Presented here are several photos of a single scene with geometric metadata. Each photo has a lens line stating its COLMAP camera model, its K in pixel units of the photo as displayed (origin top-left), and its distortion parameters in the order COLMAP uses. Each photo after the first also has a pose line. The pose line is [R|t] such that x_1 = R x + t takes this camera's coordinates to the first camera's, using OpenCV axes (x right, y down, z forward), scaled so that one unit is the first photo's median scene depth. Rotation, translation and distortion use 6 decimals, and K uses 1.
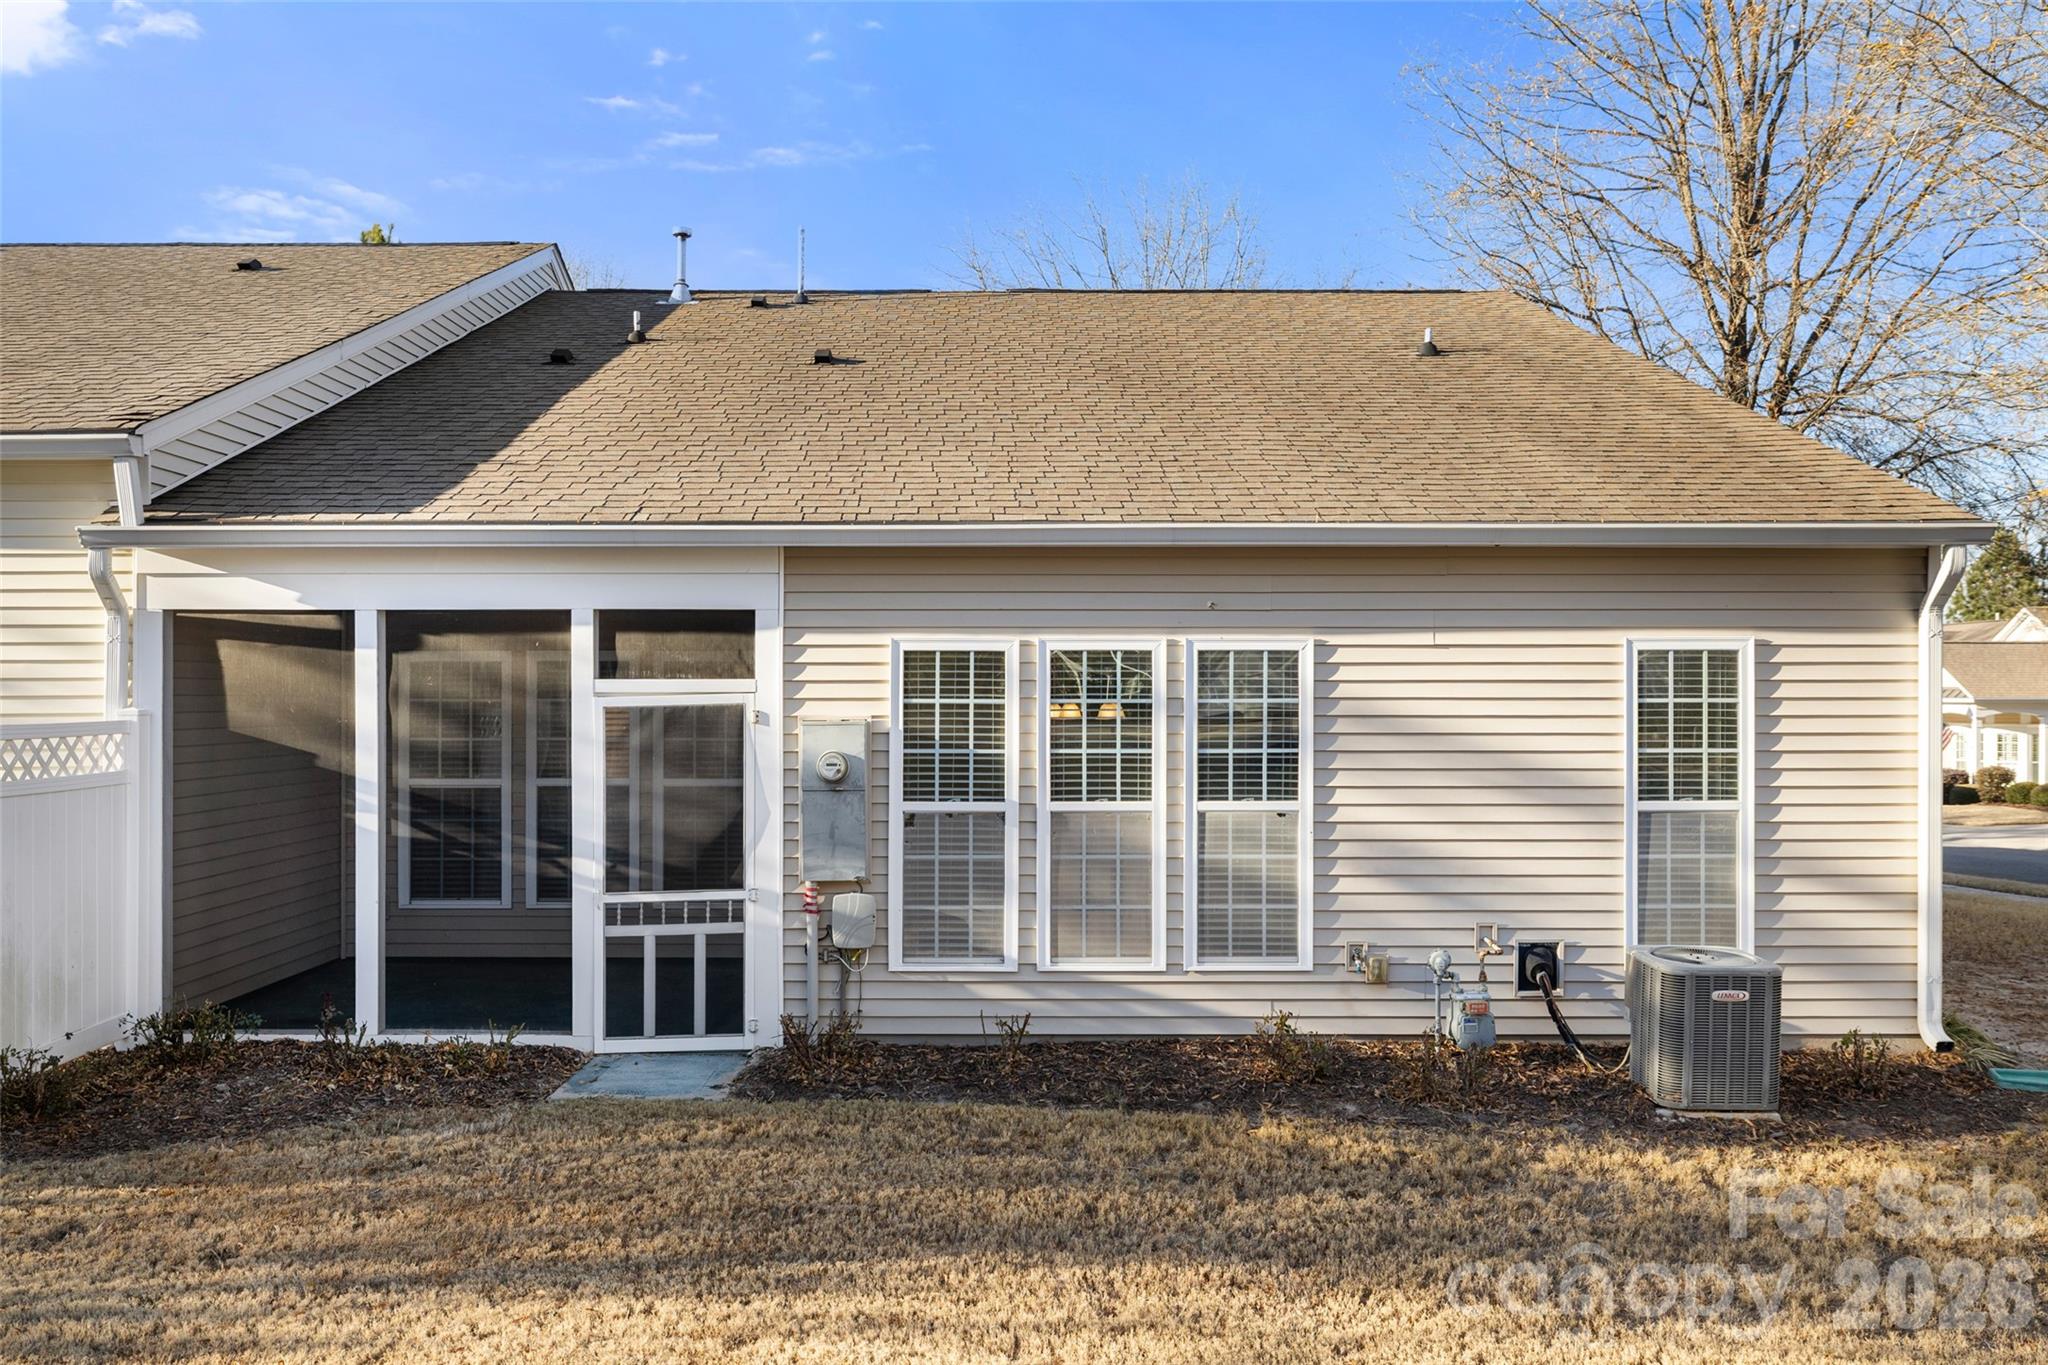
lens RADIAL K [[1533.0, 0, 1024.0], [0, 1533.0, 682.5], [0, 0, 1]] dist [0.001685, -0.000502]
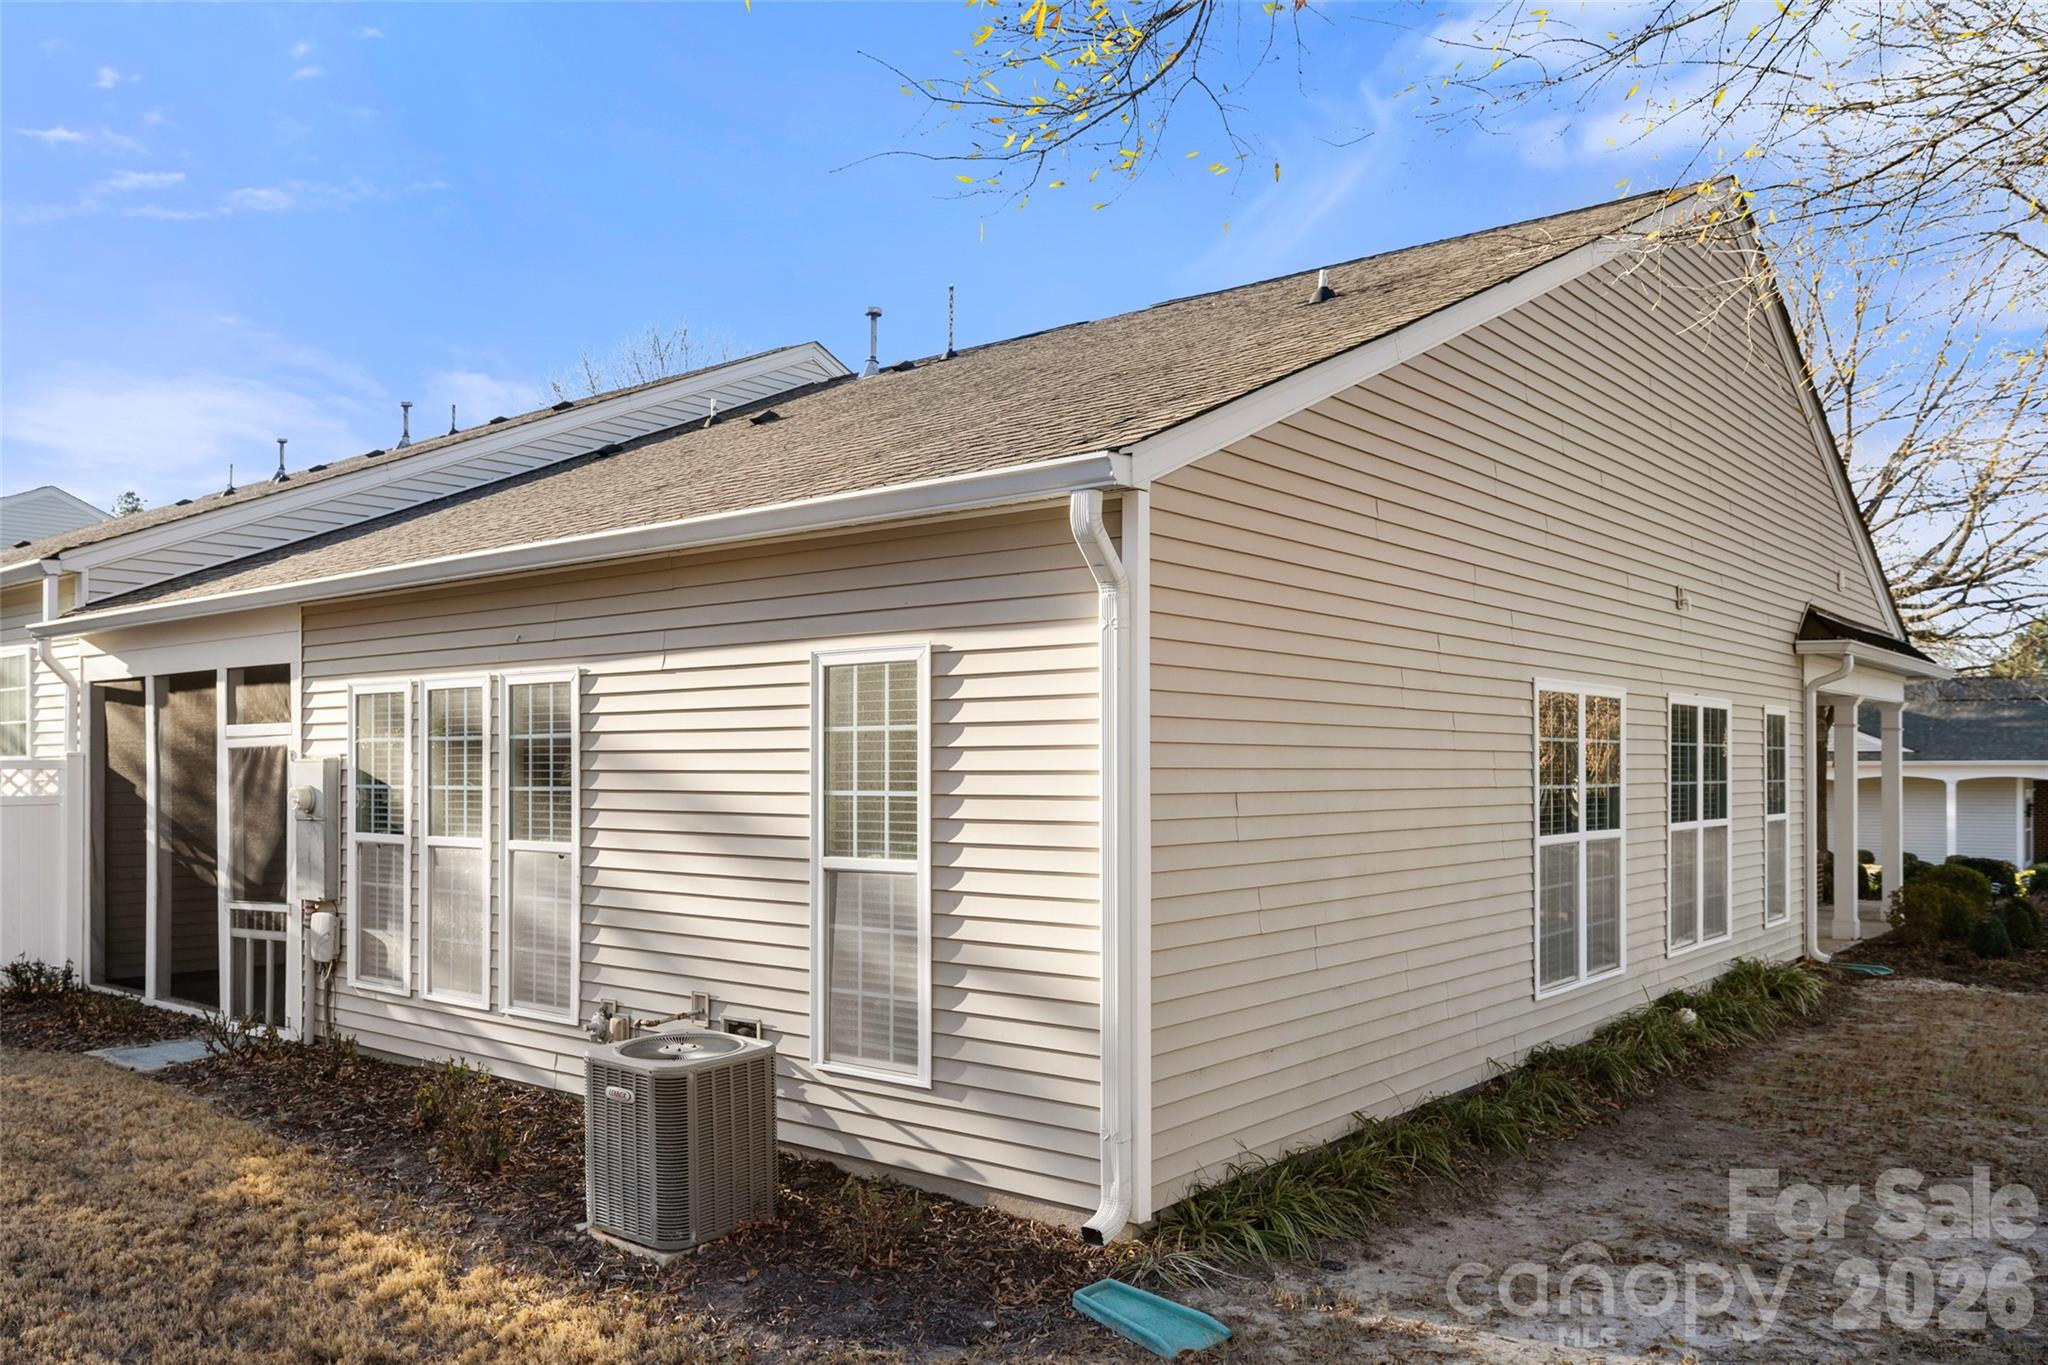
lens RADIAL K [[1541.8, 0, 1017.2], [0, 1541.8, 735.1], [0, 0, 1]] dist [-0.002359, -0.002078]
pose [[0.771679, -0.013801, -0.635862, 0.987937], [0.008133, 0.999897, -0.011832, 0.025015], [0.635960, 0.003959, 0.771712, 0.448057]]
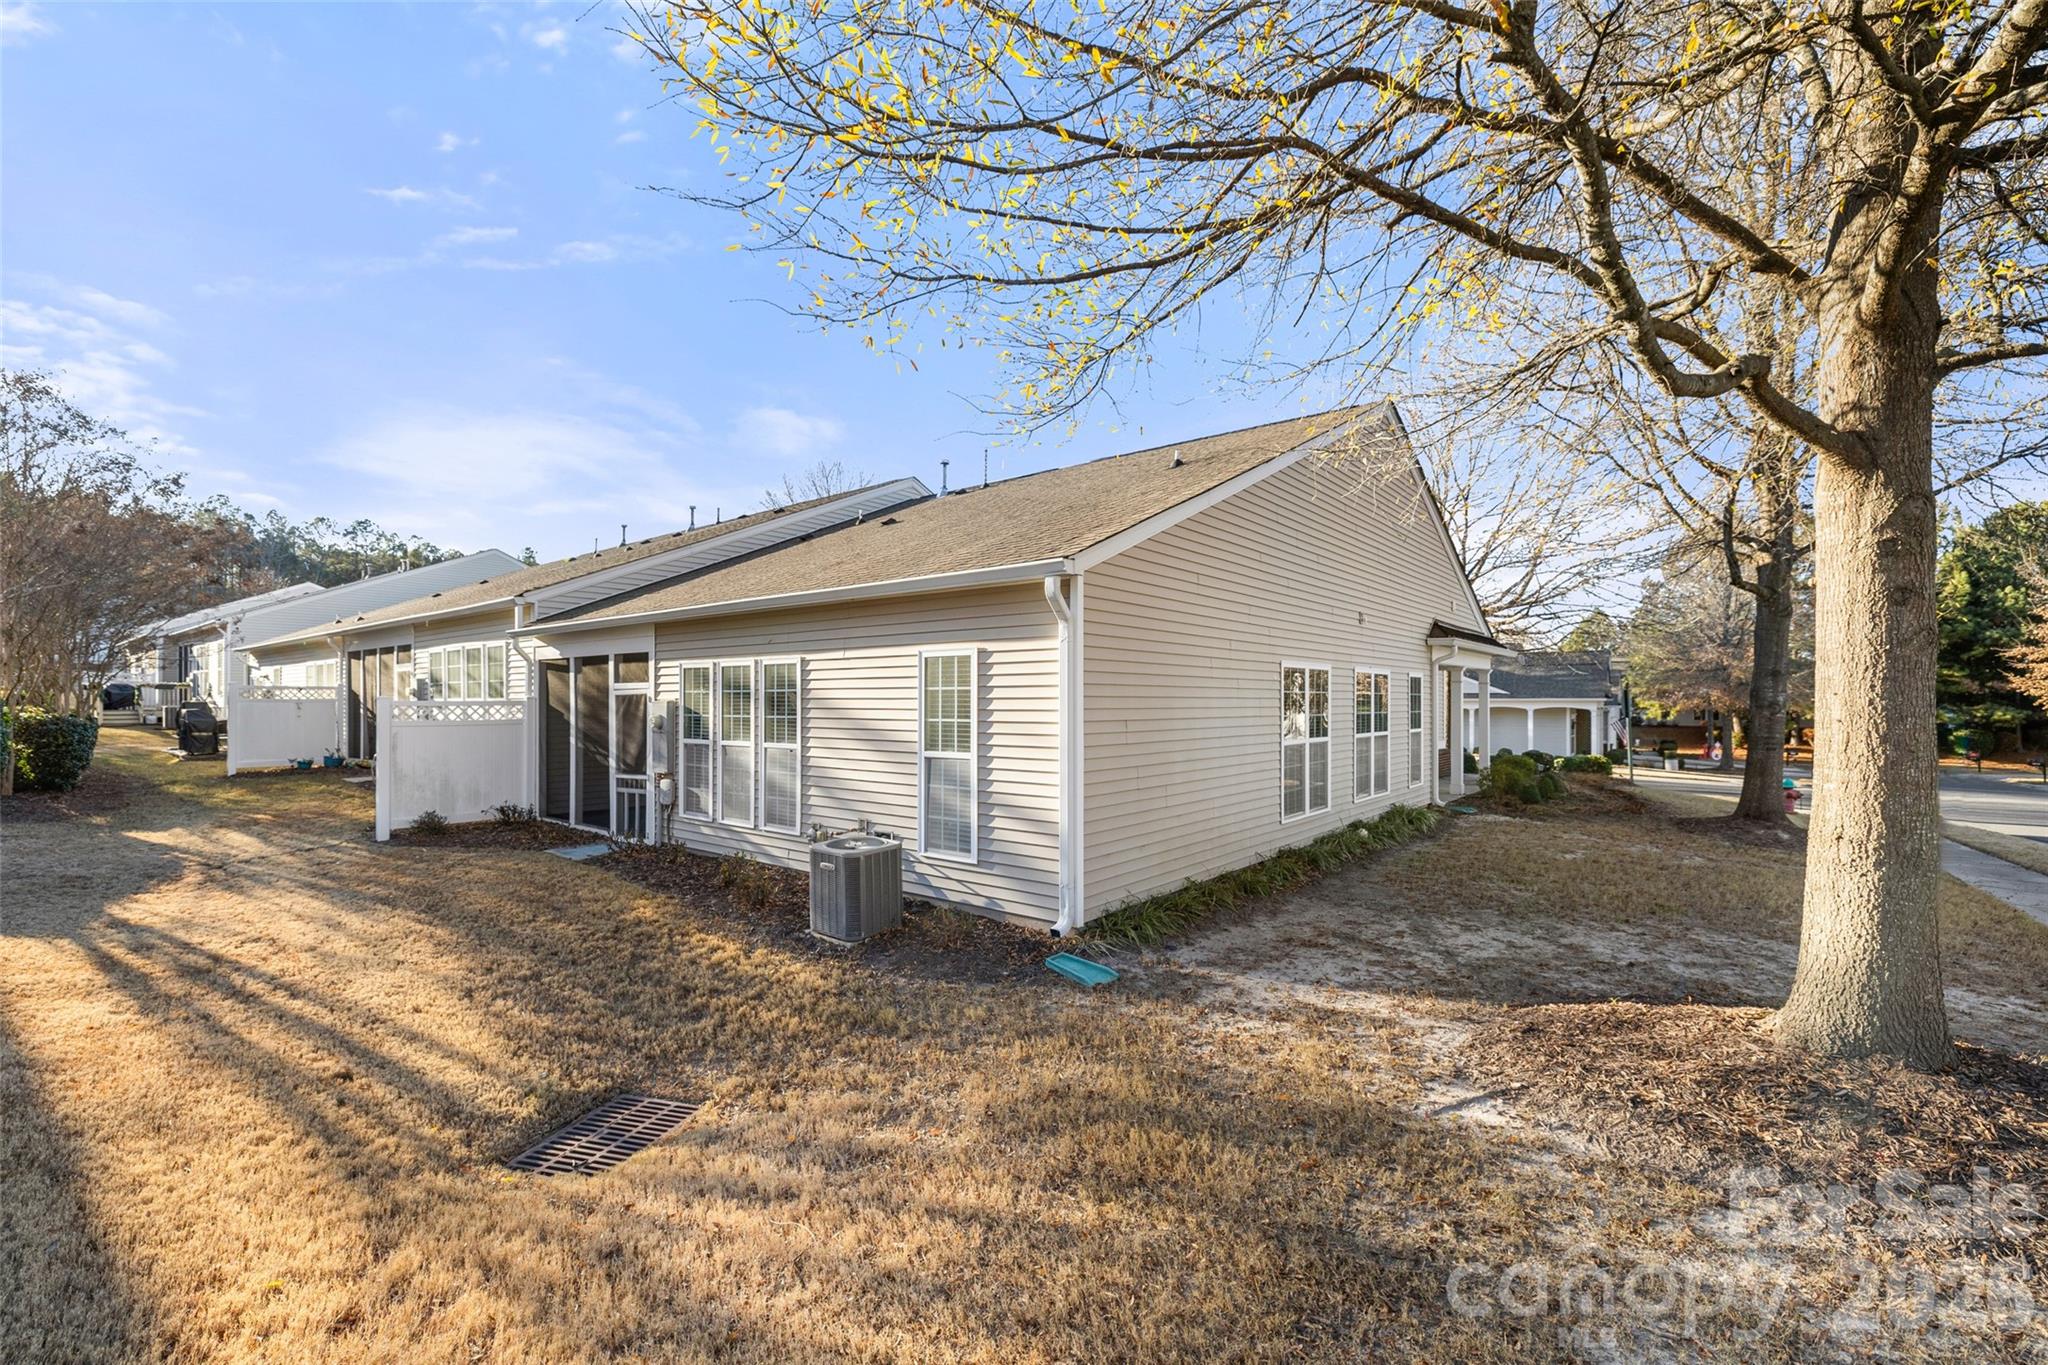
lens RADIAL K [[859.9, 0, 1024.0], [0, 859.9, 682.5], [0, 0, 1]] dist [0.000643, 0.000008]
pose [[0.773573, -0.013270, -0.633568, 1.058382], [0.007448, 0.999902, -0.011850, 0.016839], [0.633663, 0.004448, 0.773596, 0.365622]]
